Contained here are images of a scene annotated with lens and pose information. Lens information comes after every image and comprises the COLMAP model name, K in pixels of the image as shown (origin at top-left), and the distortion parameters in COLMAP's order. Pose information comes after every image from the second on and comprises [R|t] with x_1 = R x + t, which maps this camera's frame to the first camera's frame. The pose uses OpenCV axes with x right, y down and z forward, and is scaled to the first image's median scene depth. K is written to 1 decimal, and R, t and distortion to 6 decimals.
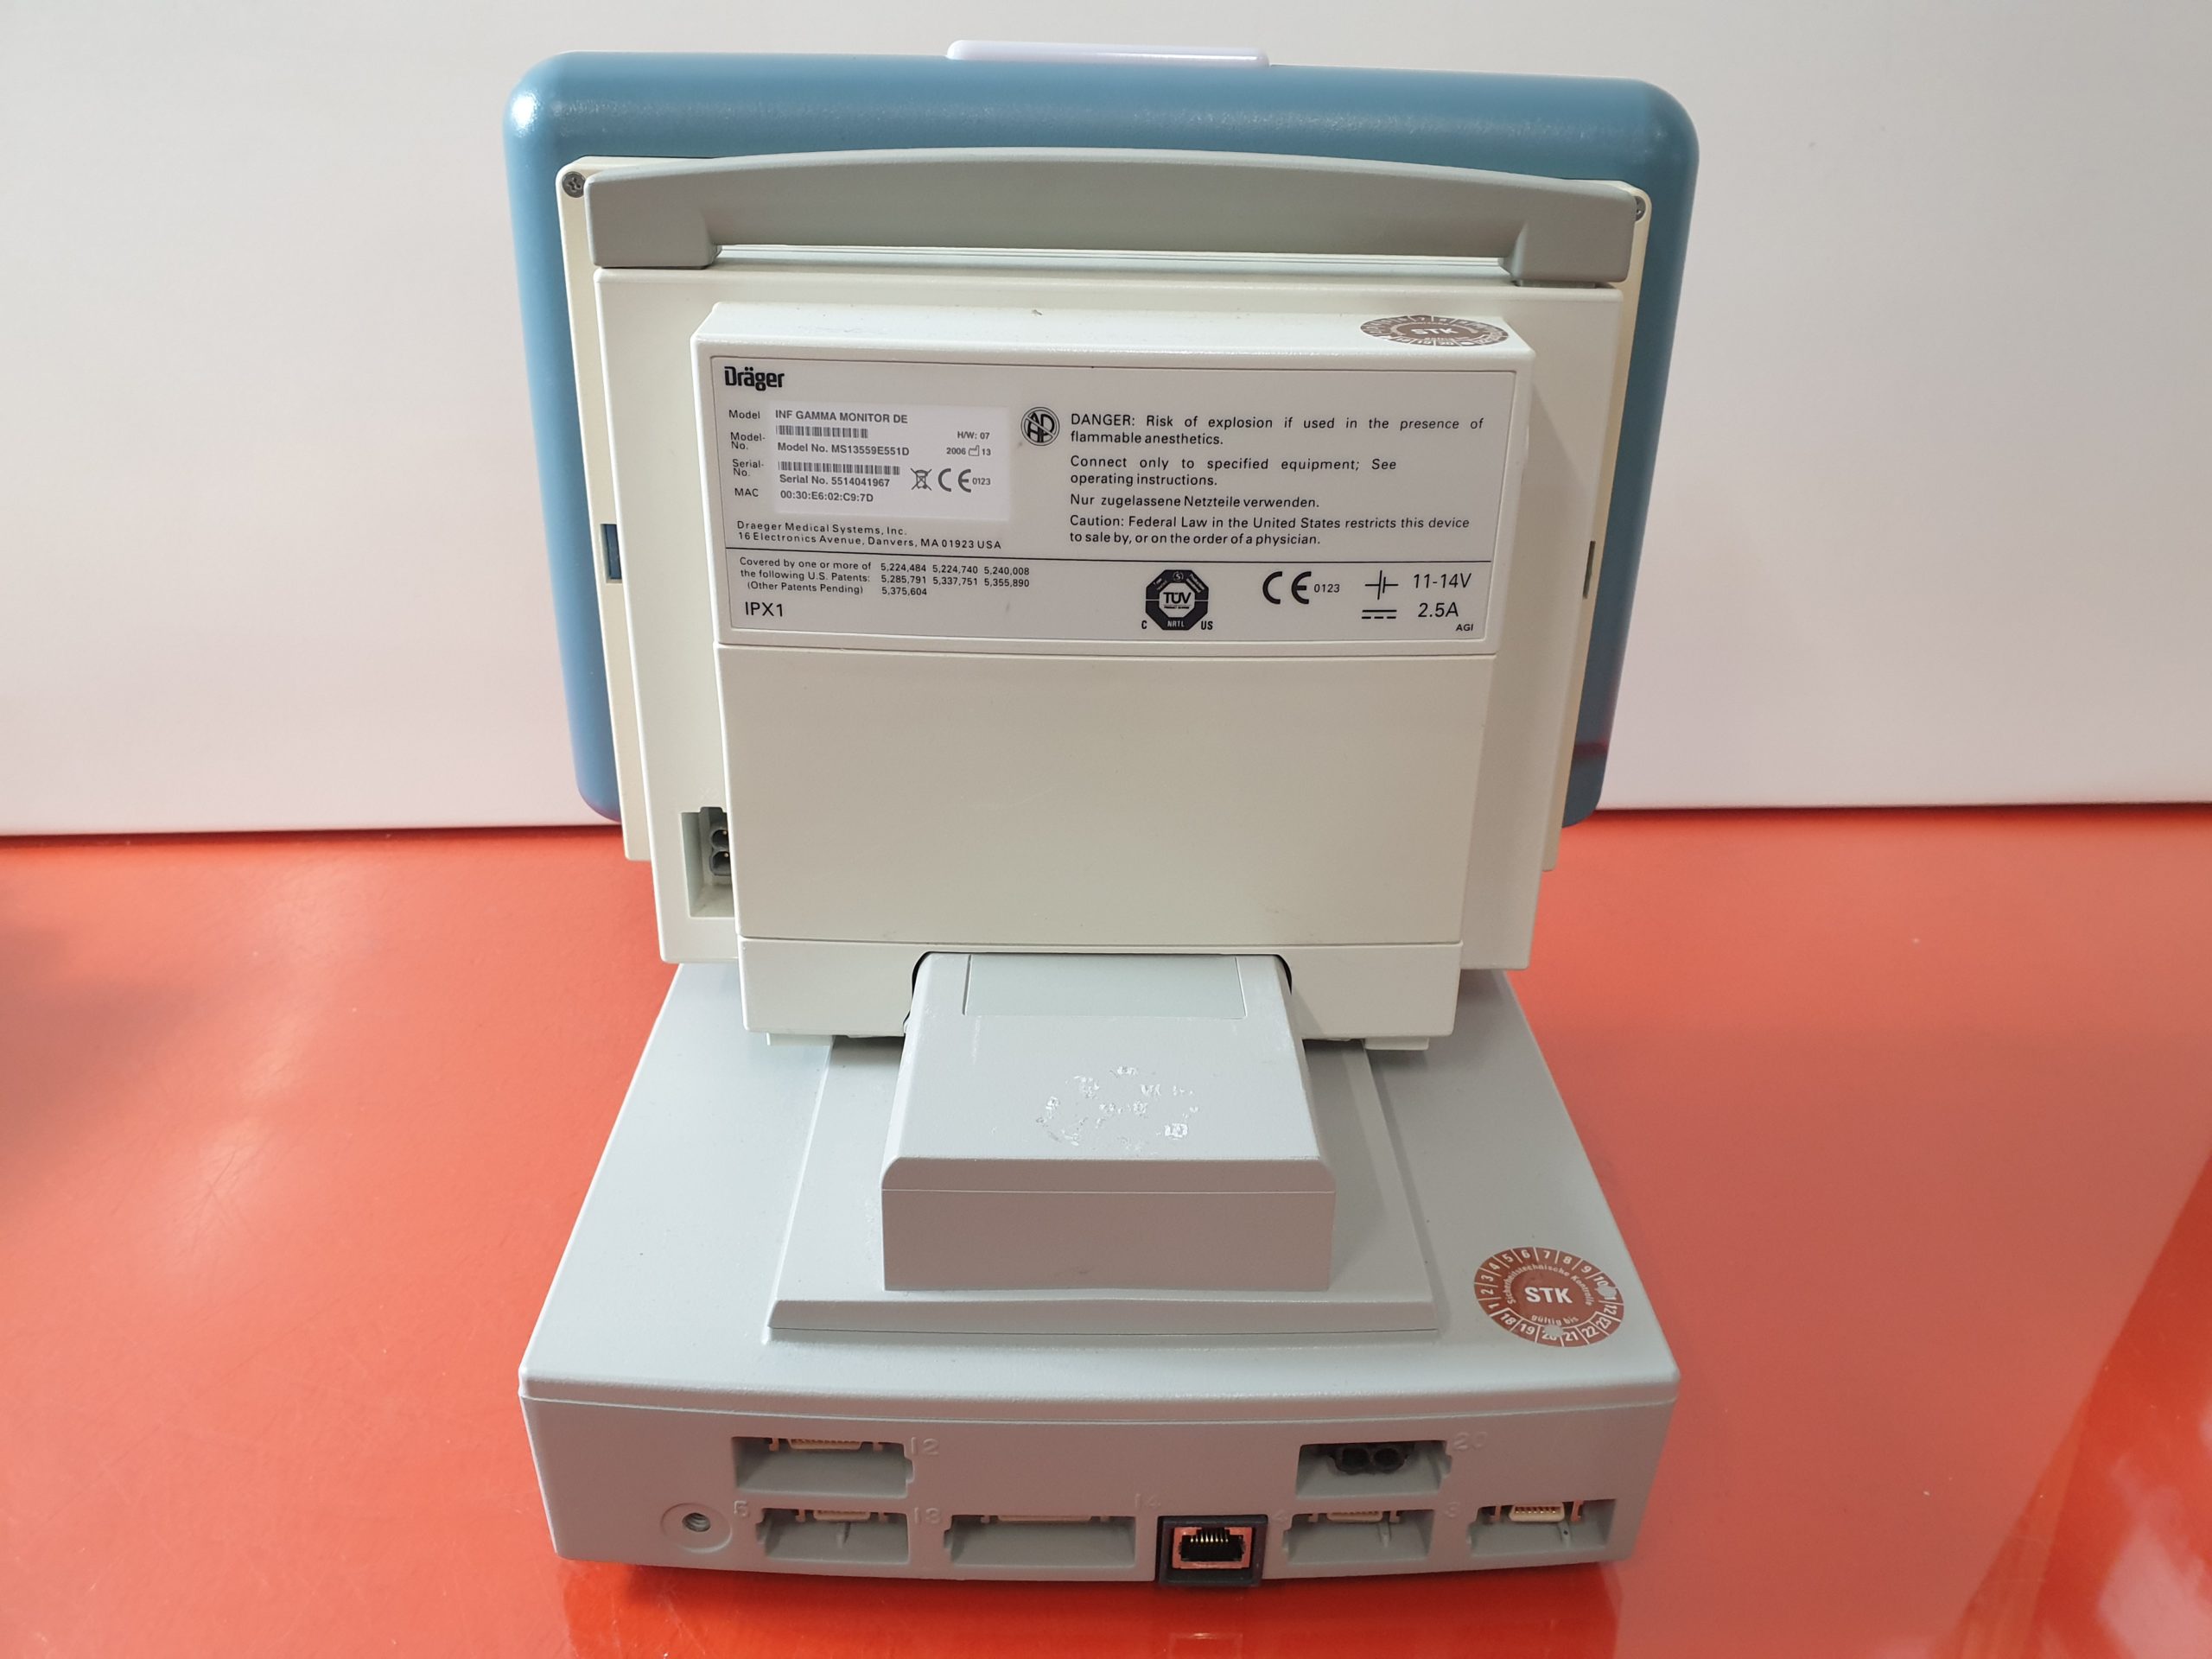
lens RADIAL K [[1758.9, 0, 1106.0], [0, 1758.9, 829.5], [0, 0, 1]] dist [-0.002103, 0.000390]
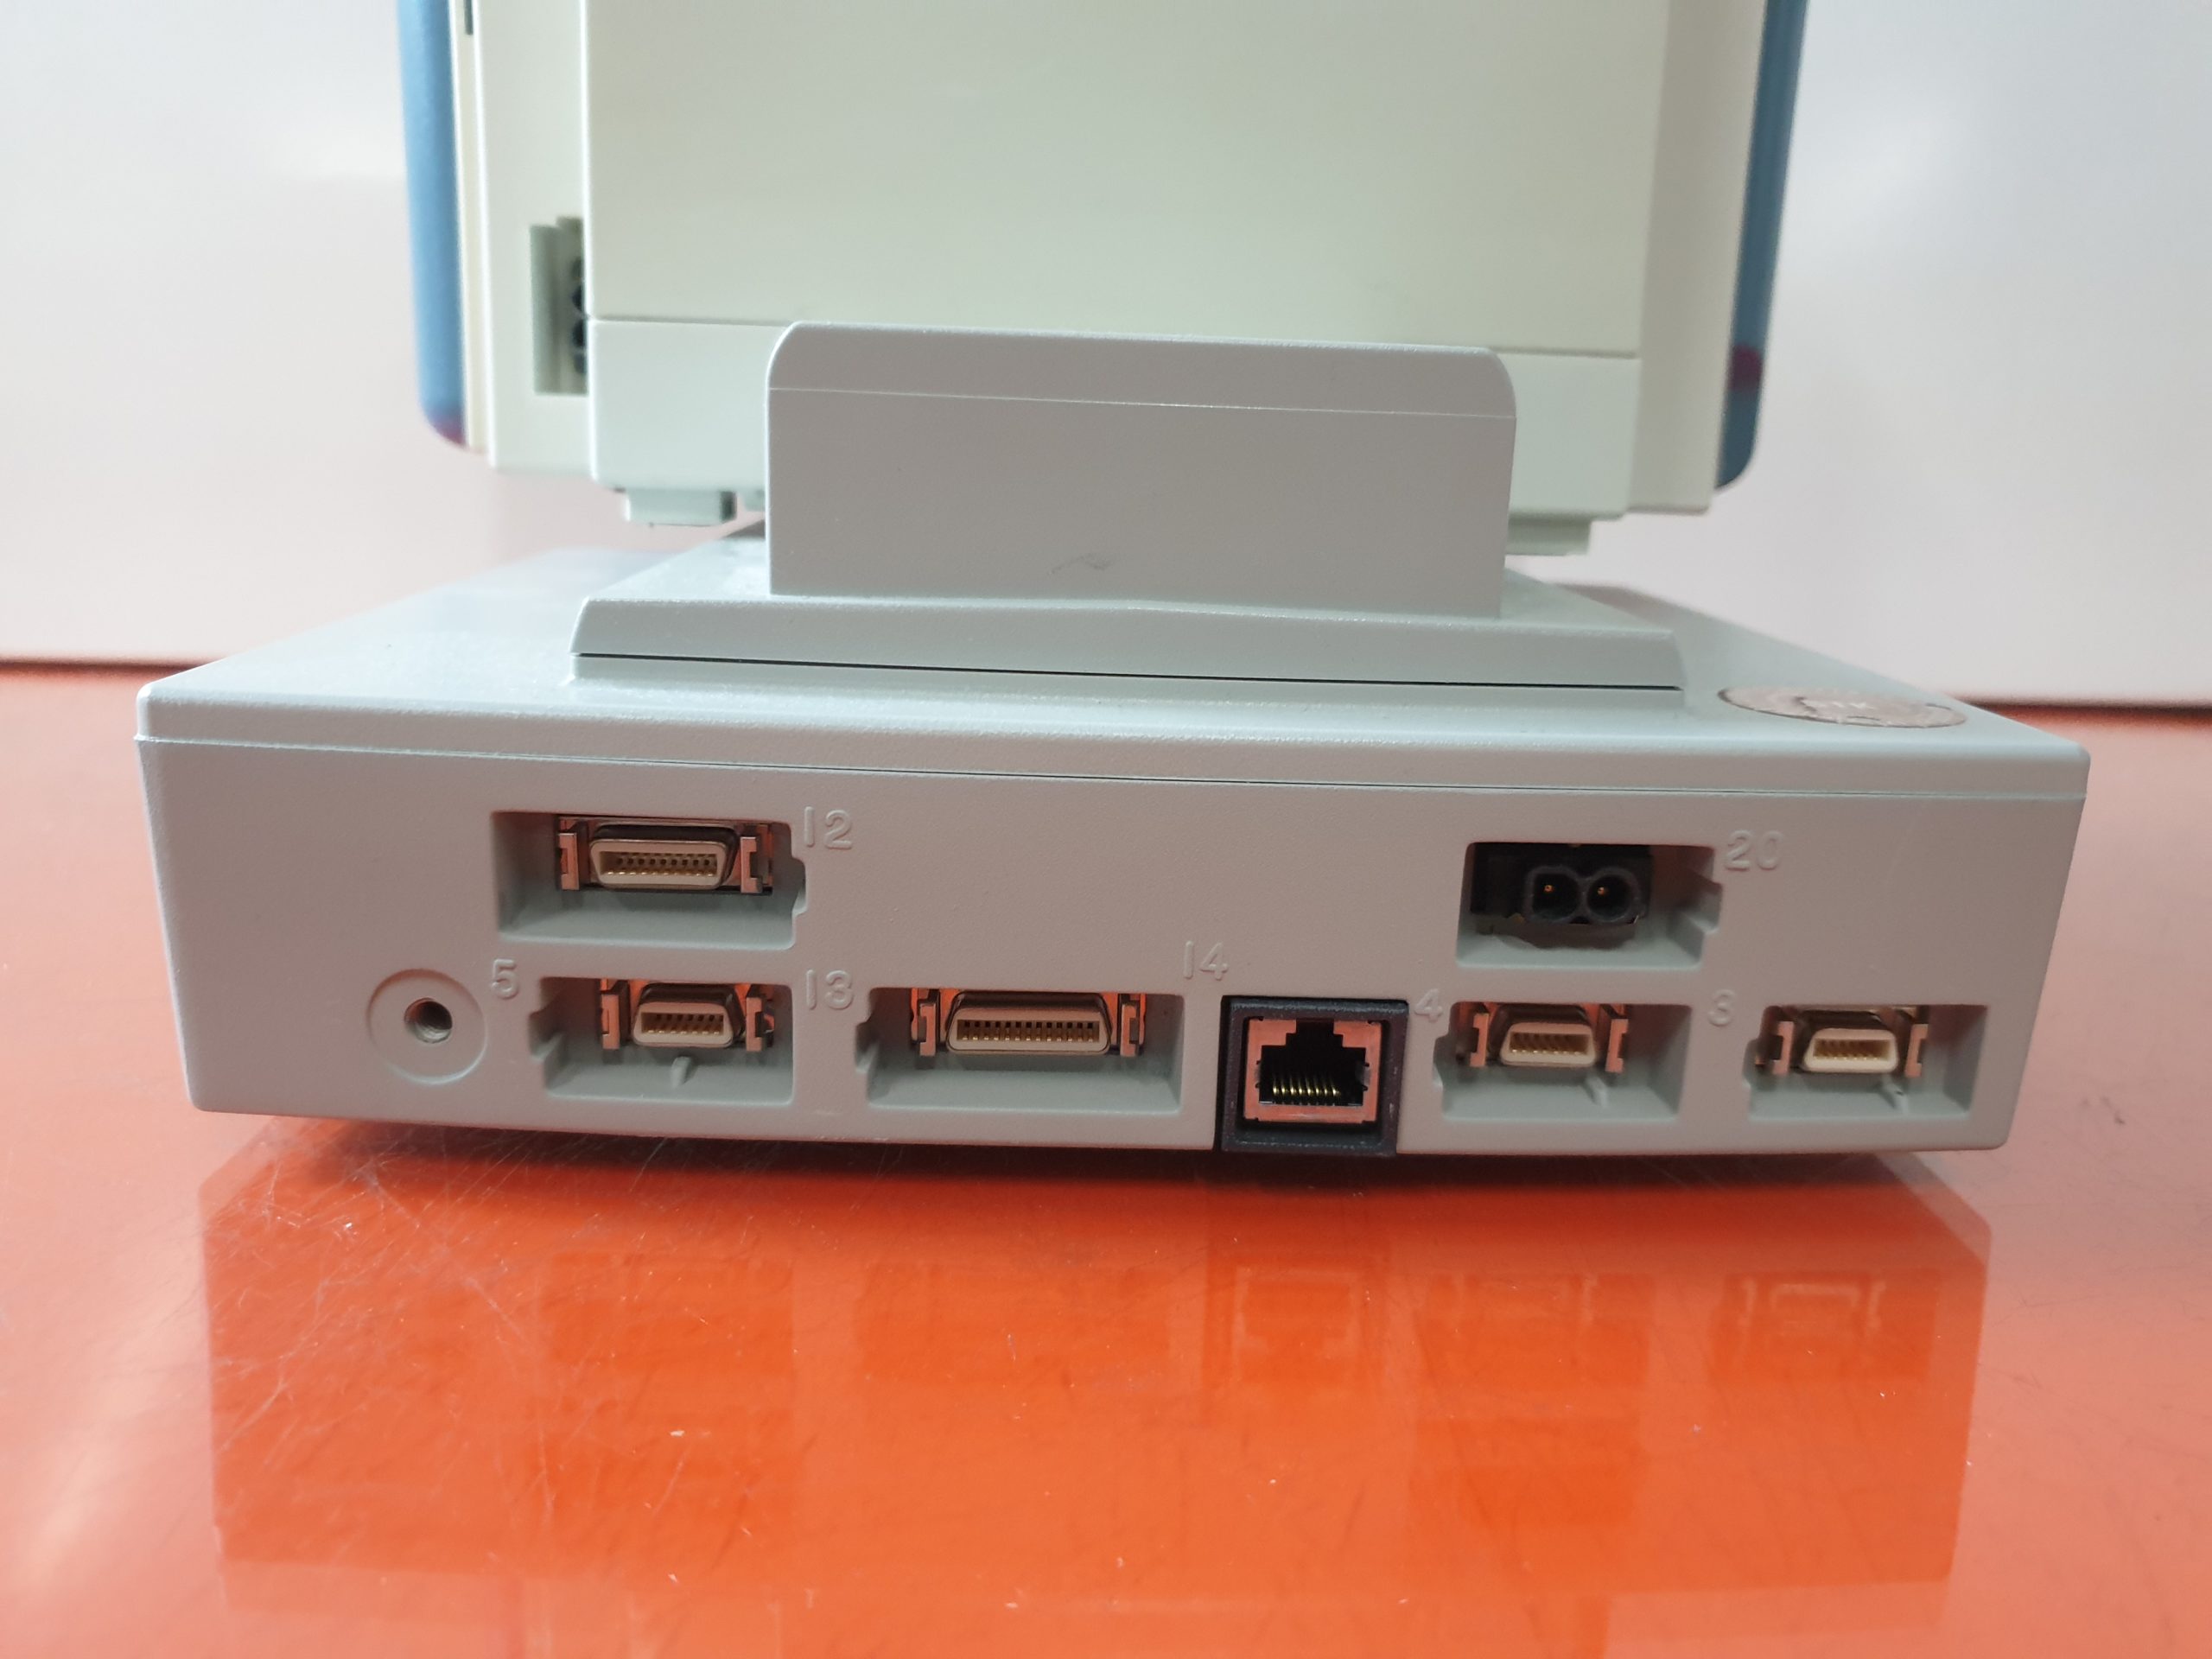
lens RADIAL K [[1695.7, 0, 1066.7], [0, 1695.7, 826.1], [0, 0, 1]] dist [0.142815, -0.374258]
pose [[0.999958, 0.005270, 0.007549, -0.026738], [-0.003487, 0.975659, -0.219264, 0.454315], [-0.008521, 0.219228, 0.975636, 0.427875]]
